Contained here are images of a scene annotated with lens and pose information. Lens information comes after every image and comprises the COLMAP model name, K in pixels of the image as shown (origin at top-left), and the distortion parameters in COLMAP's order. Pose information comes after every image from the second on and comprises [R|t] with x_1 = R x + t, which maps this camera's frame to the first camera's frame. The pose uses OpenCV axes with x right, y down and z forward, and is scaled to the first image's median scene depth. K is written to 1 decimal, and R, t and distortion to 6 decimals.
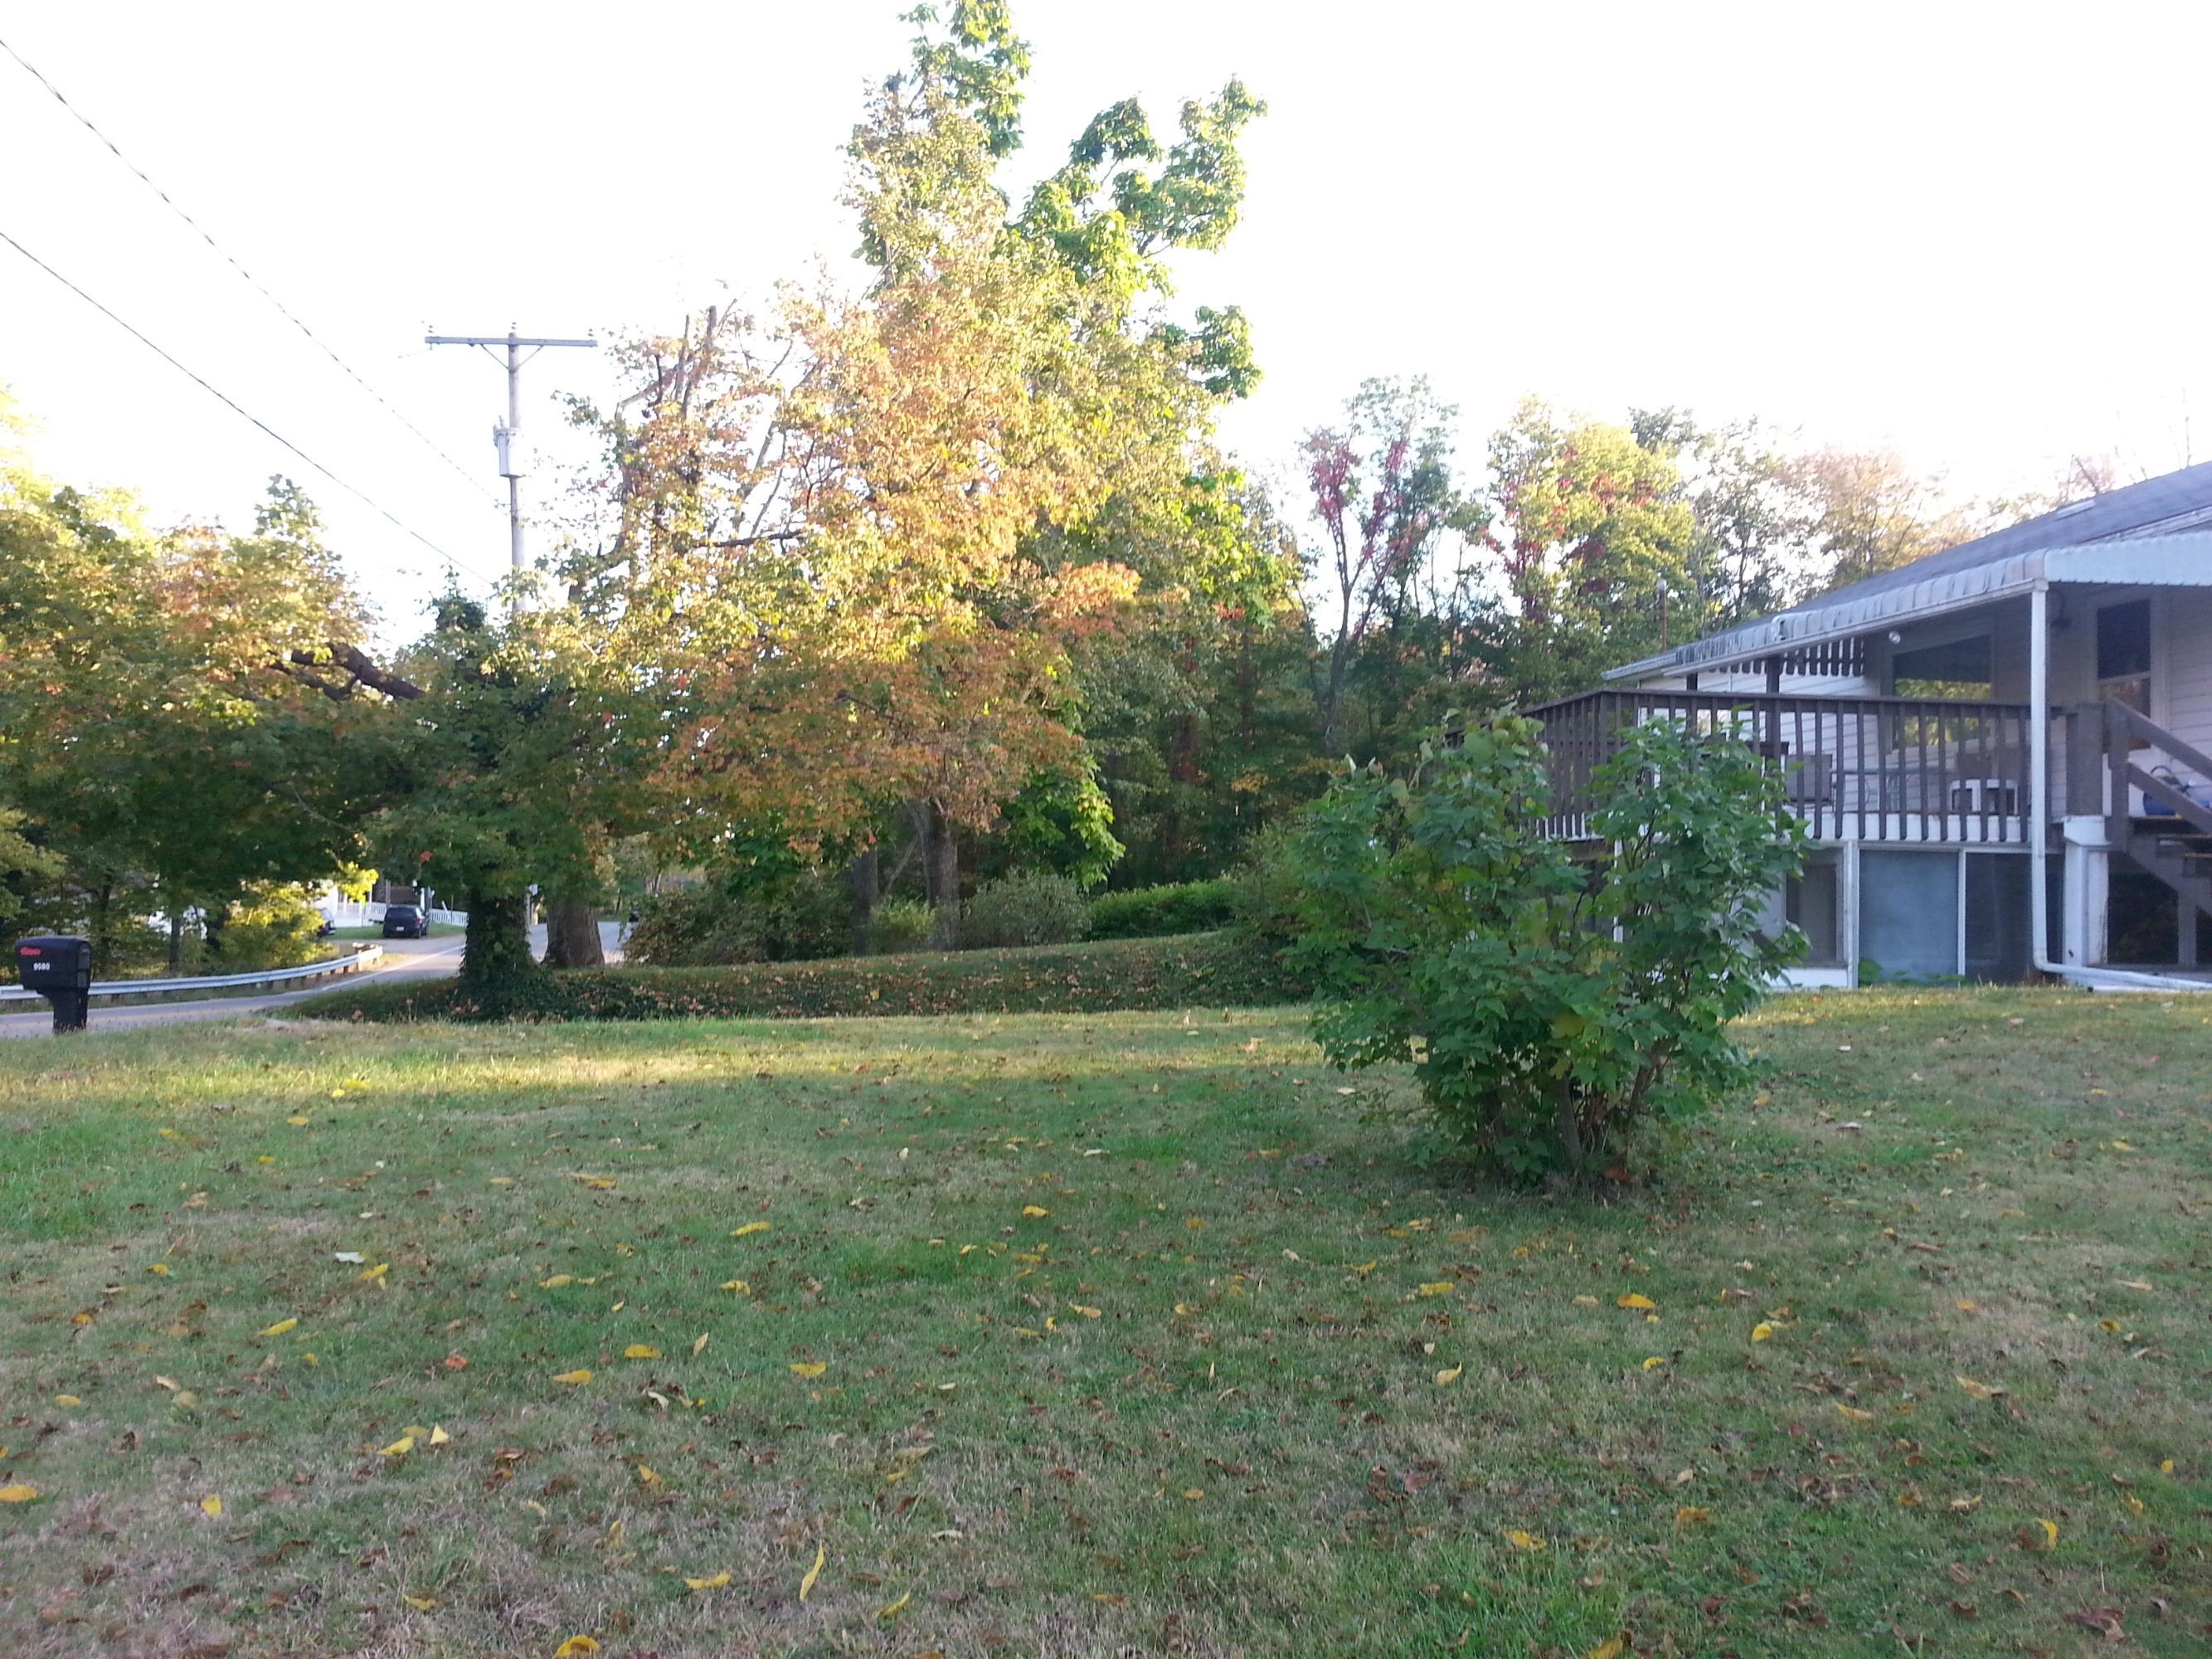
lens RADIAL K [[1761.2, 0, 1115.5], [0, 1761.2, 863.0], [0, 0, 1]] dist [0.104360, -0.166654]
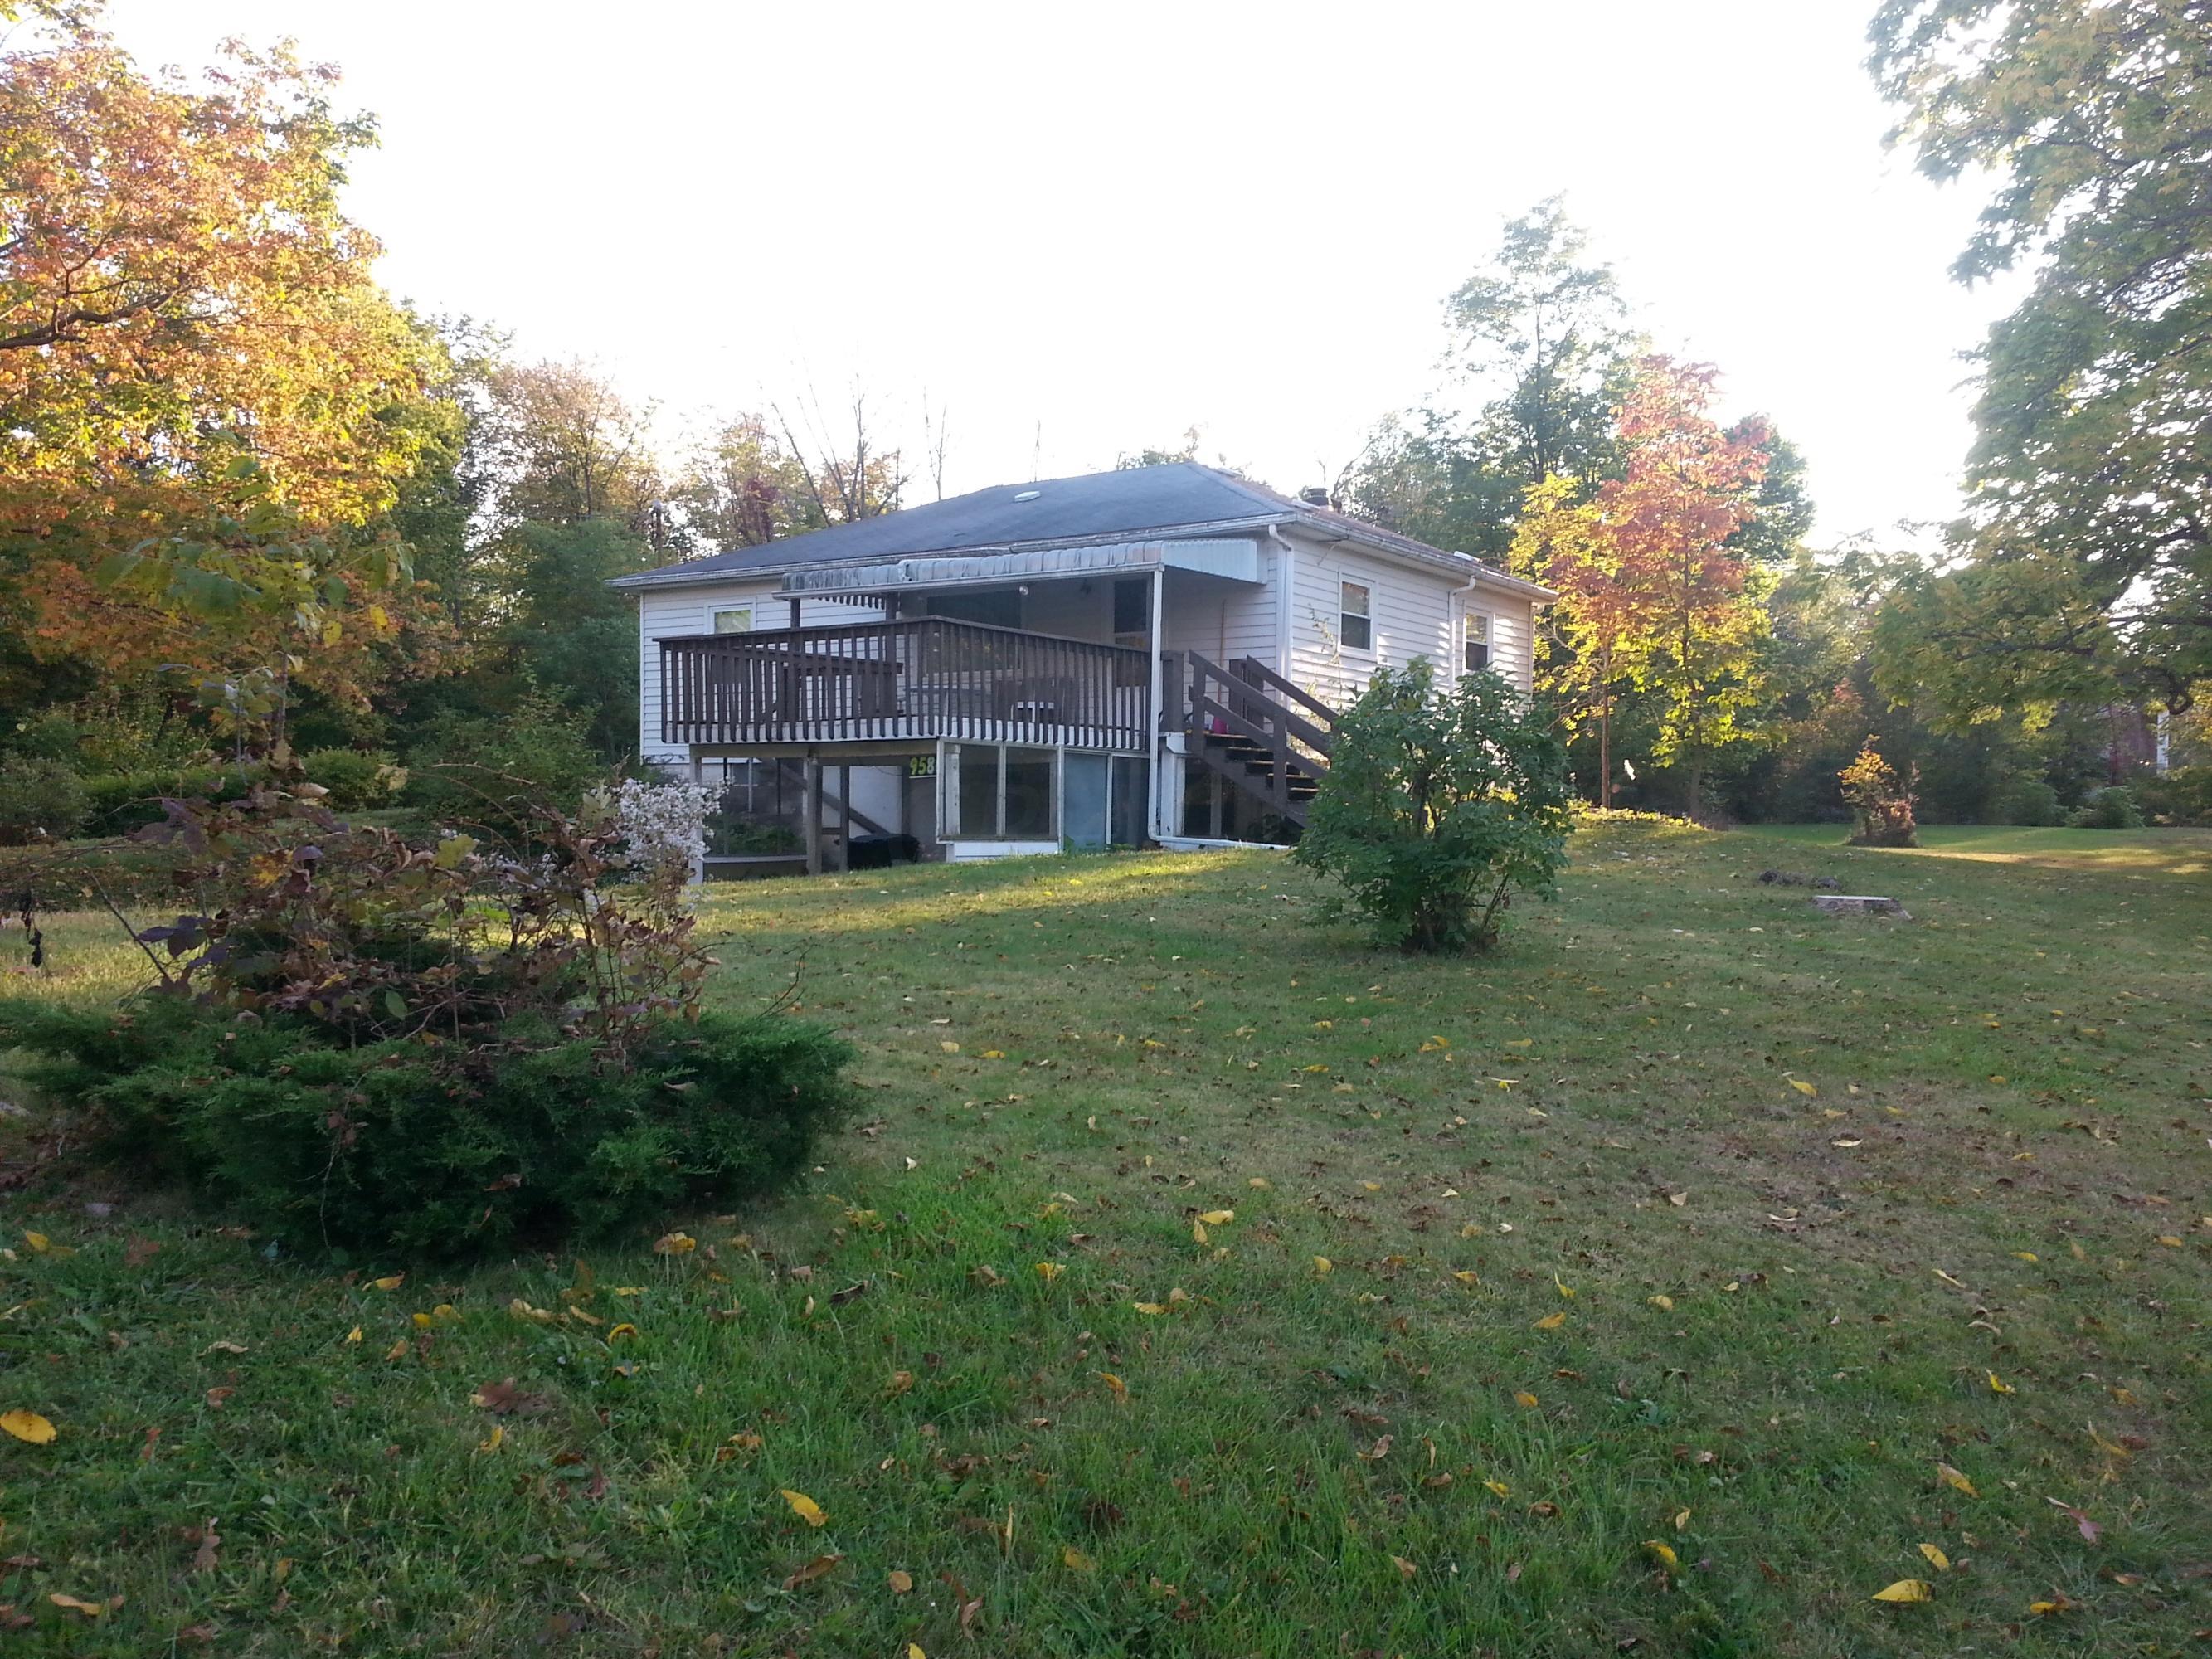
lens RADIAL K [[1773.6, 0, 1124.9], [0, 1773.6, 860.0], [0, 0, 1]] dist [0.116939, -0.187224]
pose [[0.707019, -0.018494, 0.706952, -0.564918], [-0.018883, 0.998808, 0.045015, 0.013988], [-0.706942, -0.045176, 0.705827, 0.023888]]
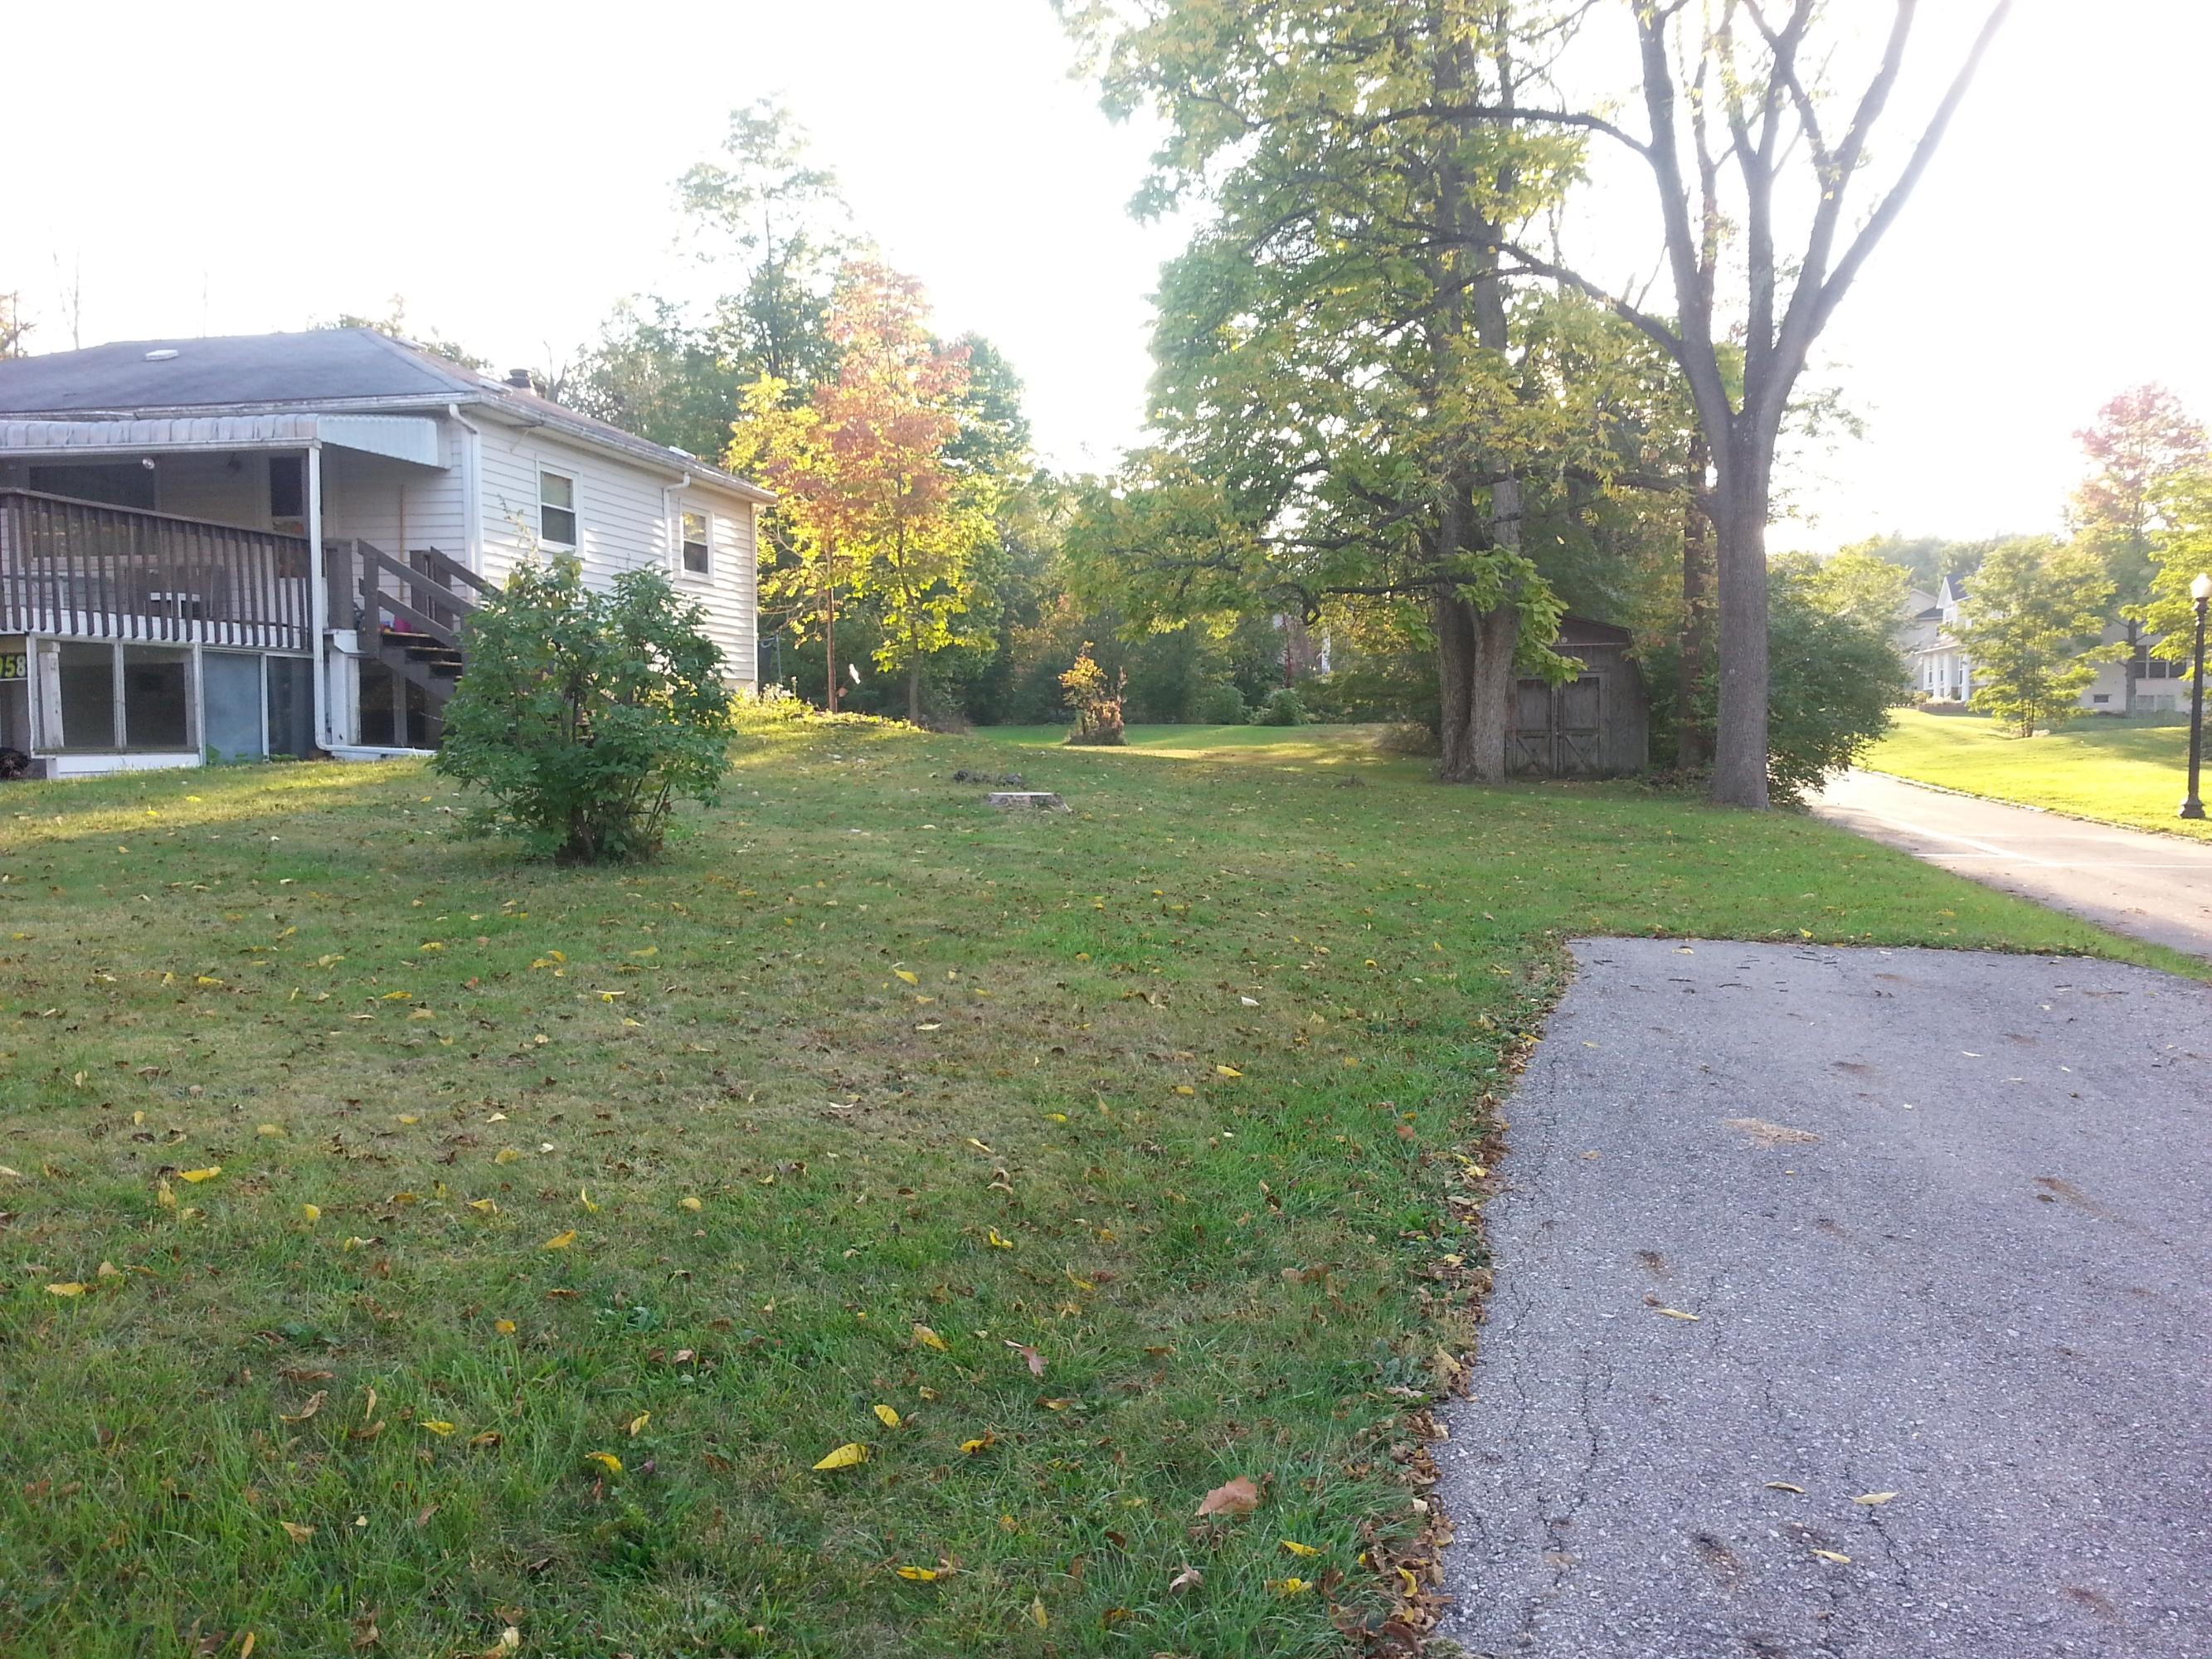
lens RADIAL K [[1773.6, 0, 1124.9], [0, 1773.6, 860.0], [0, 0, 1]] dist [0.116939, -0.187224]
pose [[0.371694, -0.079996, 0.924902, -0.532646], [-0.013884, 0.995690, 0.091698, 0.013417], [-0.928252, -0.046925, 0.368981, -0.011397]]
